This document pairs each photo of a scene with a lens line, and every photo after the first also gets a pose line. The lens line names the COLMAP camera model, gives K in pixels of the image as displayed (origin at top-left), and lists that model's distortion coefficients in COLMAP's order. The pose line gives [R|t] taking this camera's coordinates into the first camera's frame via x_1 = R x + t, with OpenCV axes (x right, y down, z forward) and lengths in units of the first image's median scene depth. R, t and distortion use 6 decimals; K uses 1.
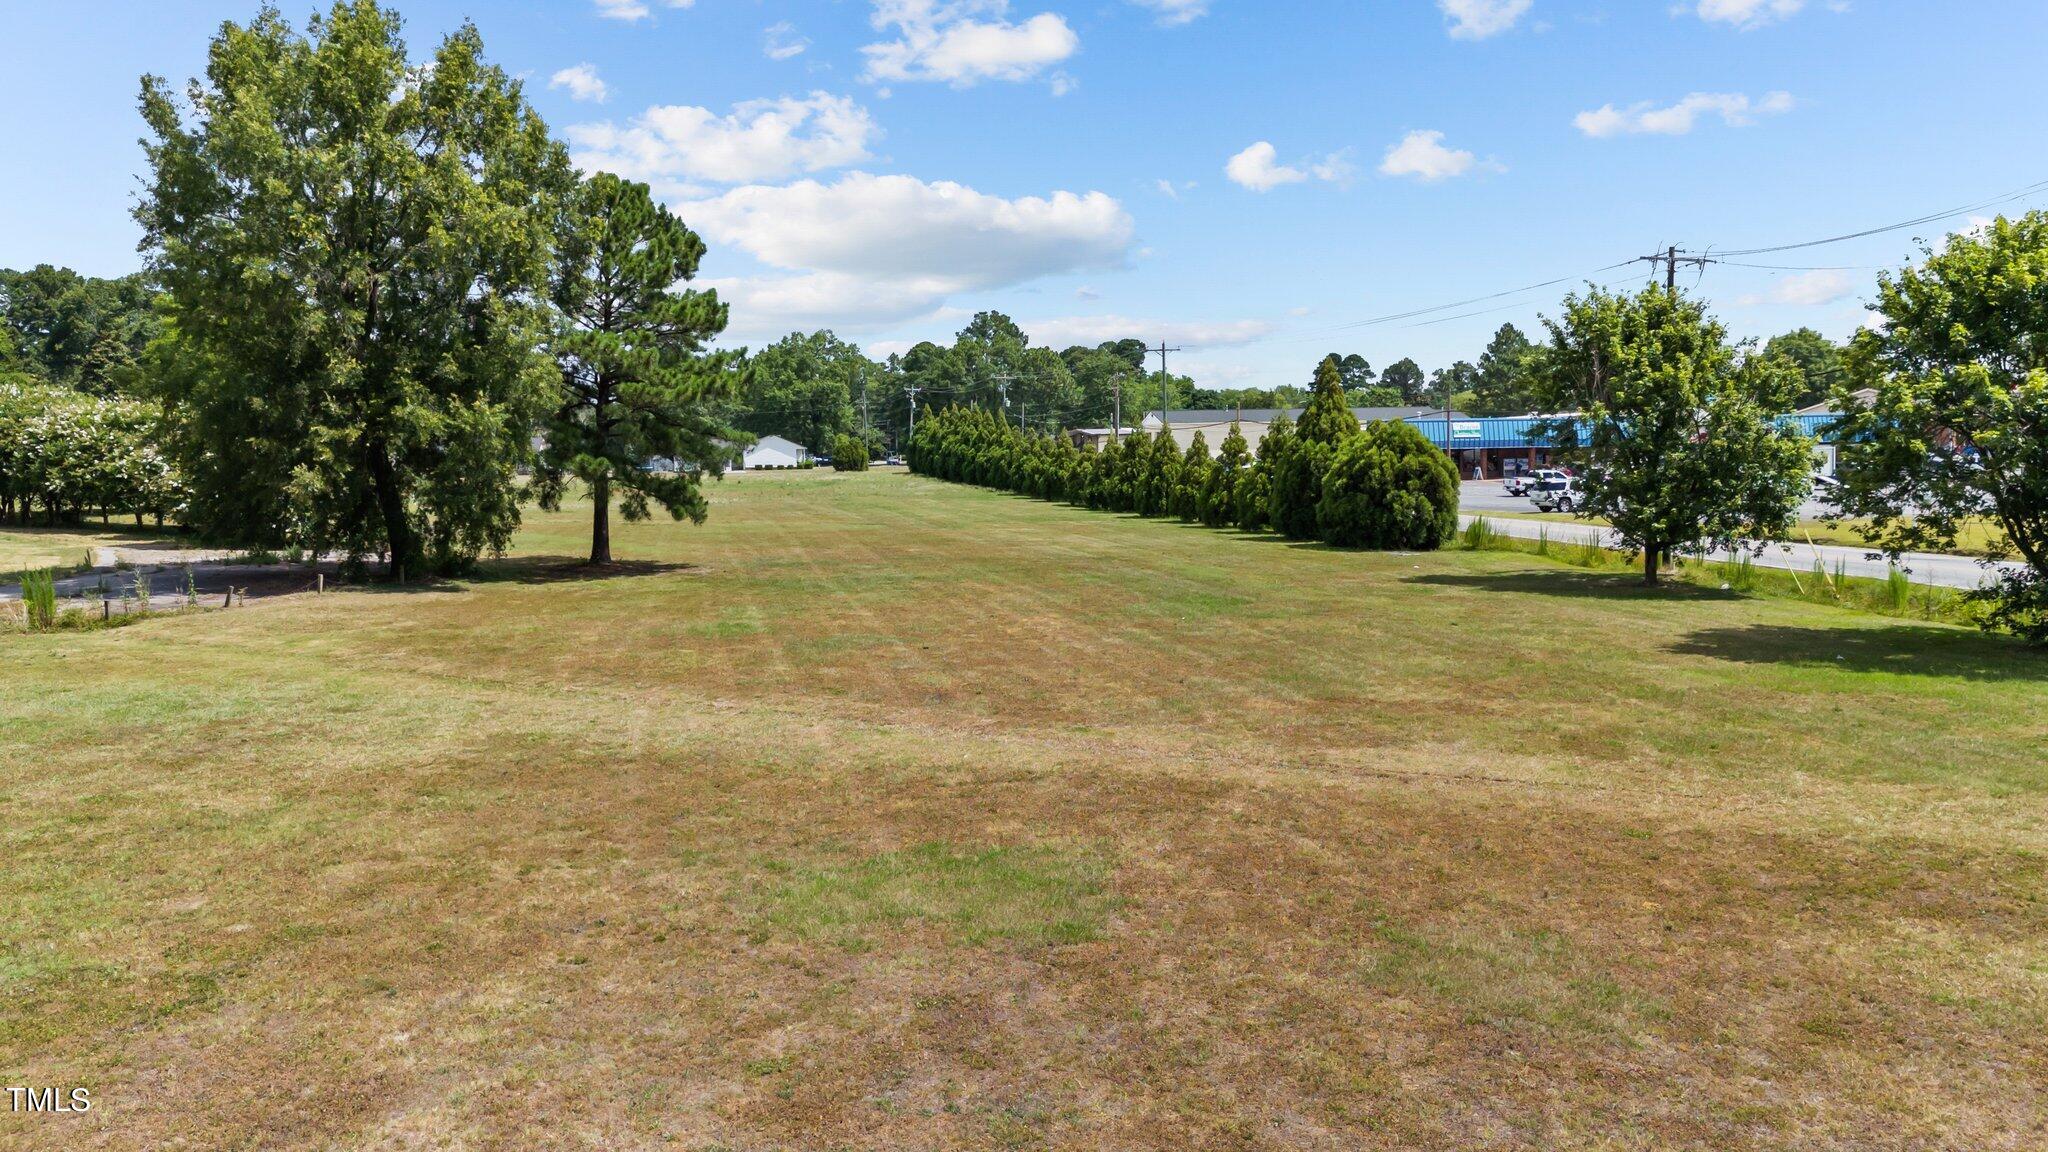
lens RADIAL K [[1508.9, 0, 1032.5], [0, 1508.9, 578.8], [0, 0, 1]] dist [0.070178, -0.072996]
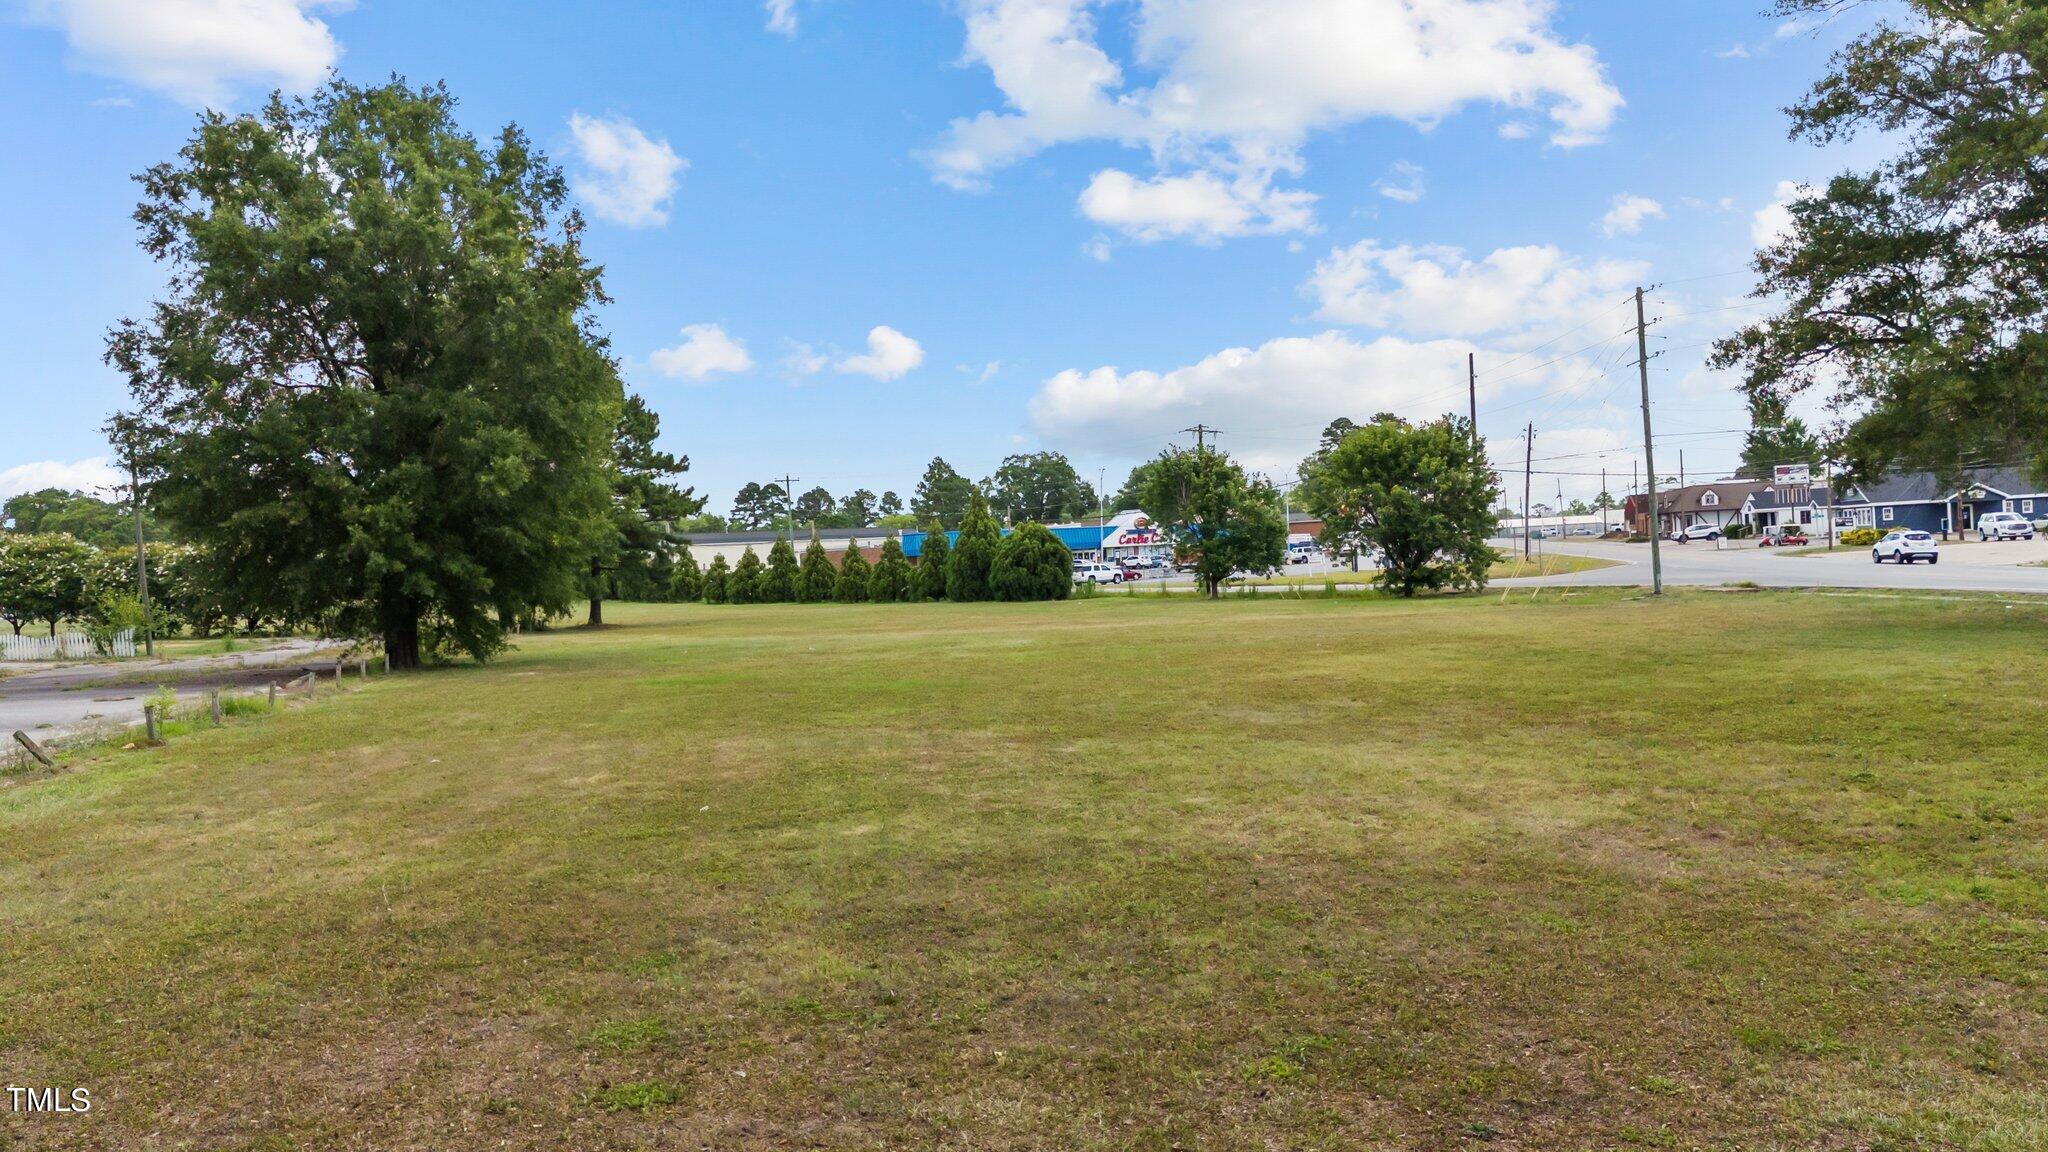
lens RADIAL K [[1618.7, 0, 1016.6], [0, 1618.7, 646.3], [0, 0, 1]] dist [0.079194, -0.099906]
pose [[0.914281, -0.050748, 0.401890, -0.497255], [0.069603, 0.997047, -0.032442, 0.085466], [-0.399057, 0.057633, 0.915113, -0.592889]]
